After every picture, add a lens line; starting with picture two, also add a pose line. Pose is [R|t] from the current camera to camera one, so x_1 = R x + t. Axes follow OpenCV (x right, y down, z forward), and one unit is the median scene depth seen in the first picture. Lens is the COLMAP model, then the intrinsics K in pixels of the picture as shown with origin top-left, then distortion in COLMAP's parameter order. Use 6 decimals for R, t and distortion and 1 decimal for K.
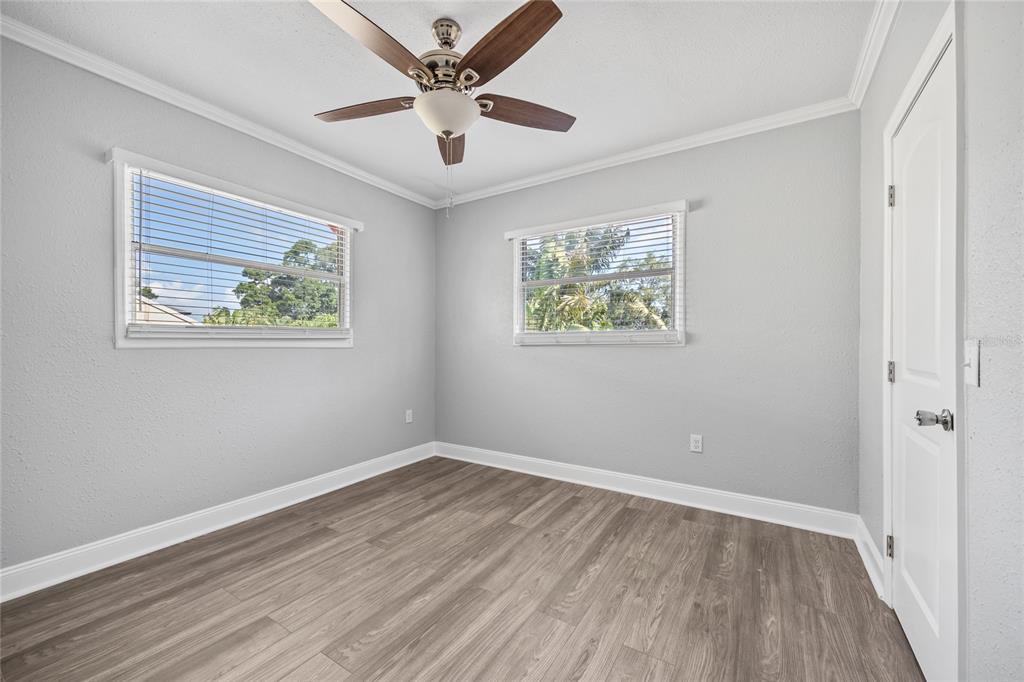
lens RADIAL K [[410.8, 0, 509.1], [0, 410.8, 339.9], [0, 0, 1]] dist [-0.001571, -0.000264]
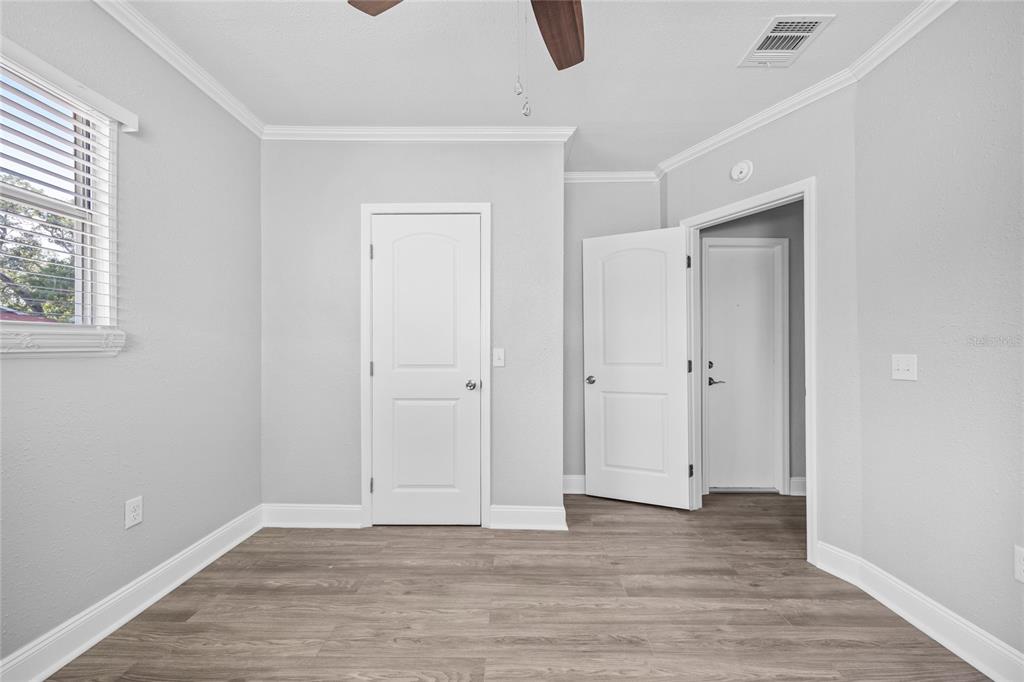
lens RADIAL K [[410.8, 0, 522.2], [0, 410.8, 338.6], [0, 0, 1]] dist [-0.001571, -0.000264]
pose [[-0.546415, 0.012823, 0.837417, -0.543915], [-0.002343, 0.999855, -0.016839, -0.002204], [-0.837511, -0.011164, -0.546306, 1.188555]]
